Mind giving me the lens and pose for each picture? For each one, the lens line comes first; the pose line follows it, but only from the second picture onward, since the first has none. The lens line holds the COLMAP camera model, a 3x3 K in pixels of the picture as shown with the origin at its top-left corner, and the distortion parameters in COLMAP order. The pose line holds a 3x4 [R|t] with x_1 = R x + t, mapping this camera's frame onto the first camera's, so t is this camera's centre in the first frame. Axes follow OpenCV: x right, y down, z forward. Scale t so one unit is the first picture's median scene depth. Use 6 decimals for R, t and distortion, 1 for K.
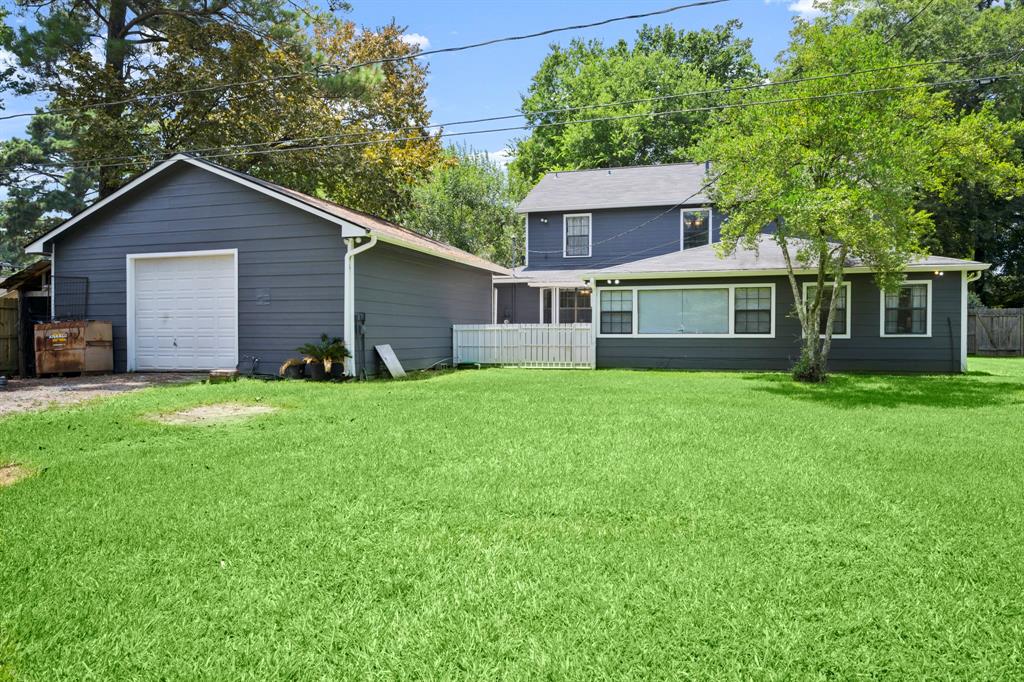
lens RADIAL K [[674.3, 0, 511.9], [0, 674.3, 344.2], [0, 0, 1]] dist [-0.003522, -0.000818]
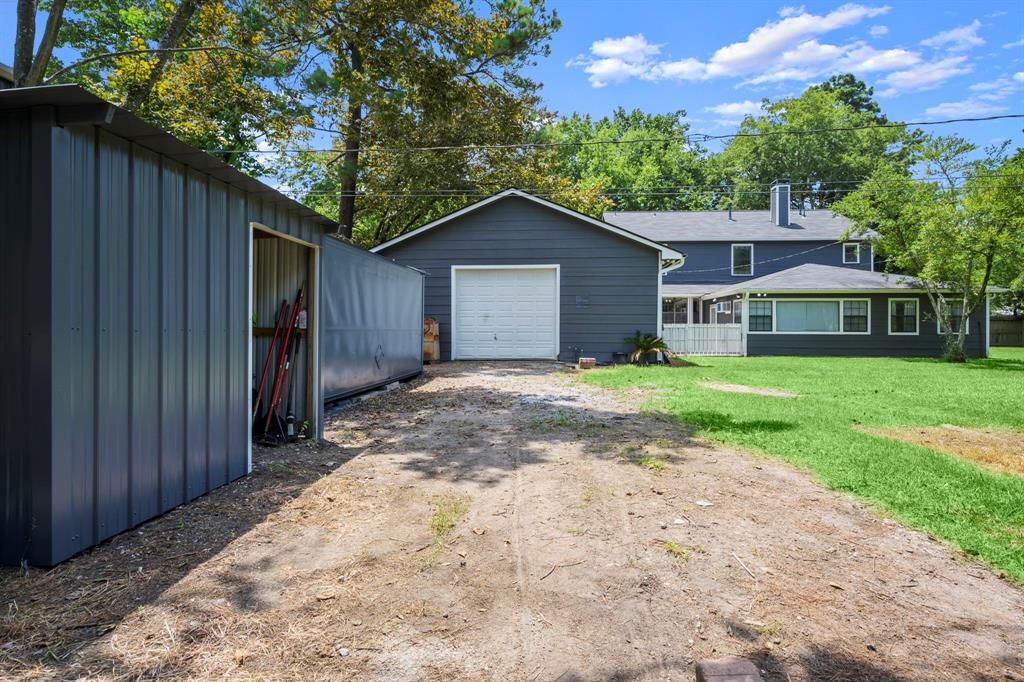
lens RADIAL K [[516.5, 0, 511.8], [0, 516.5, 336.1], [0, 0, 1]] dist [0.002669, 0.000433]
pose [[0.976934, 0.002234, 0.213529, -0.624449], [-0.000816, 0.999977, -0.006732, 0.002748], [-0.213540, 0.006403, 0.976913, 0.046353]]
